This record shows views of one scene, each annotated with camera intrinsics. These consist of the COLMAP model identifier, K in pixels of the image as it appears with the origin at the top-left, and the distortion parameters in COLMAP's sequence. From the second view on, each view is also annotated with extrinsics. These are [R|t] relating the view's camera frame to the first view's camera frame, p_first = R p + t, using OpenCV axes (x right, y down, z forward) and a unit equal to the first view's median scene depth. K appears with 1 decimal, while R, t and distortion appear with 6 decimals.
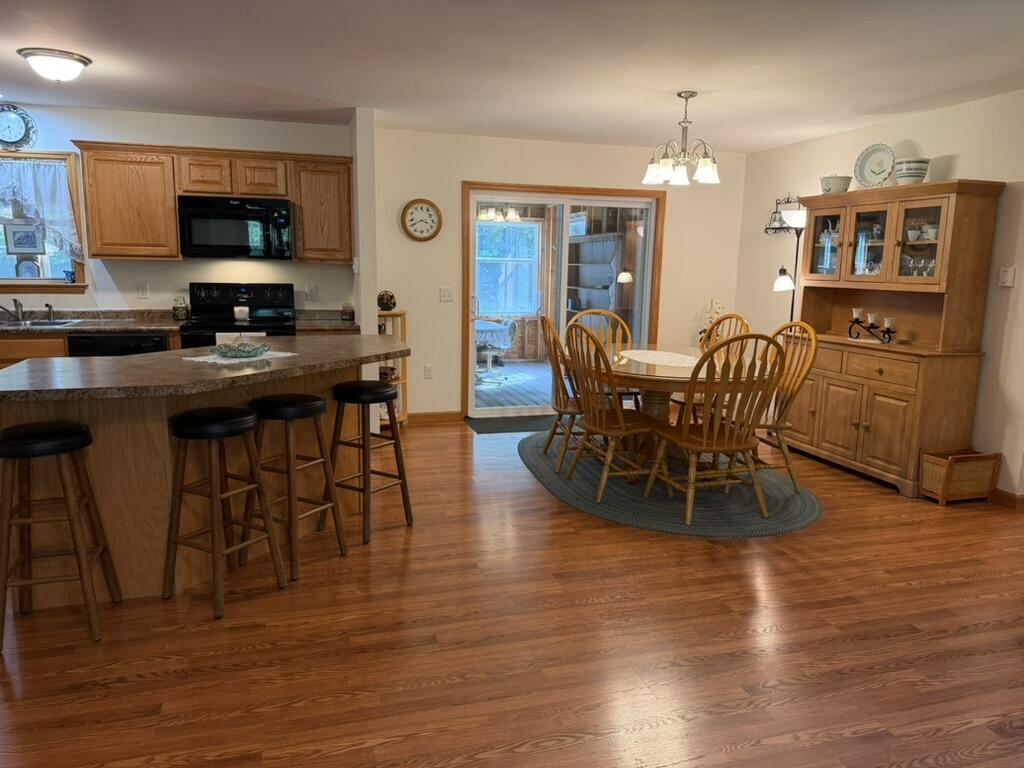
lens RADIAL K [[718.0, 0, 514.8], [0, 718.0, 387.0], [0, 0, 1]] dist [0.065256, -0.089357]
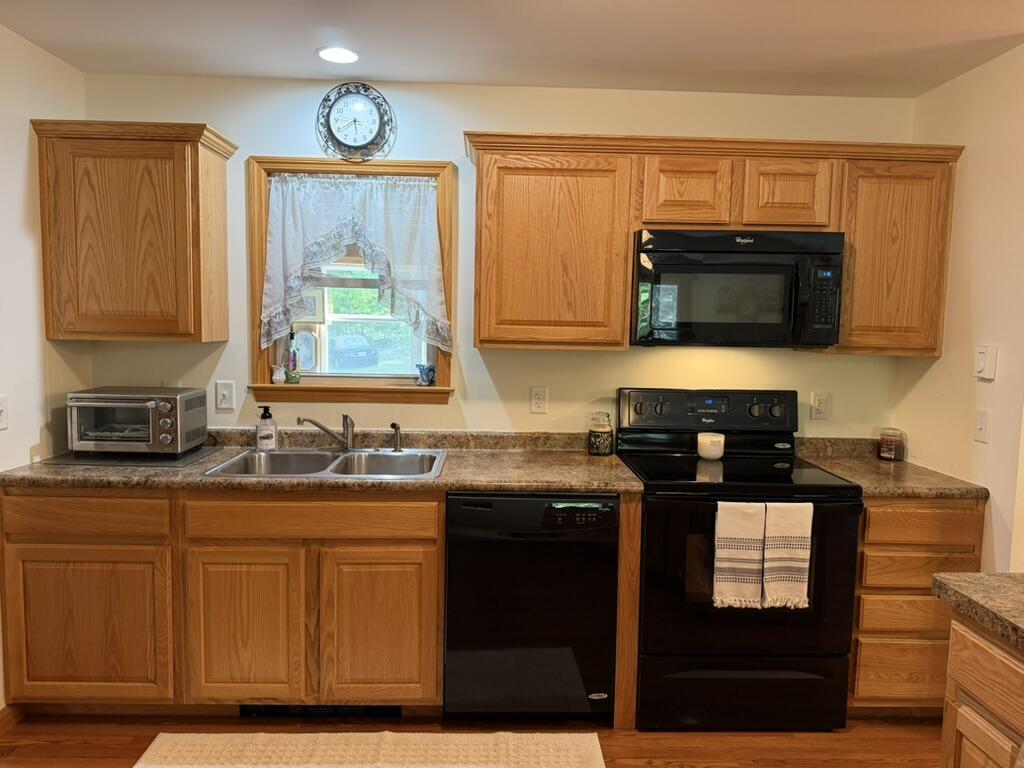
lens RADIAL K [[718.0, 0, 516.7], [0, 718.0, 384.4], [0, 0, 1]] dist [0.065256, -0.089357]
pose [[0.968492, 0.024583, -0.247830, -0.433416], [-0.045695, 0.995763, -0.079801, -0.109999], [0.244818, 0.088611, 0.965511, 0.499081]]
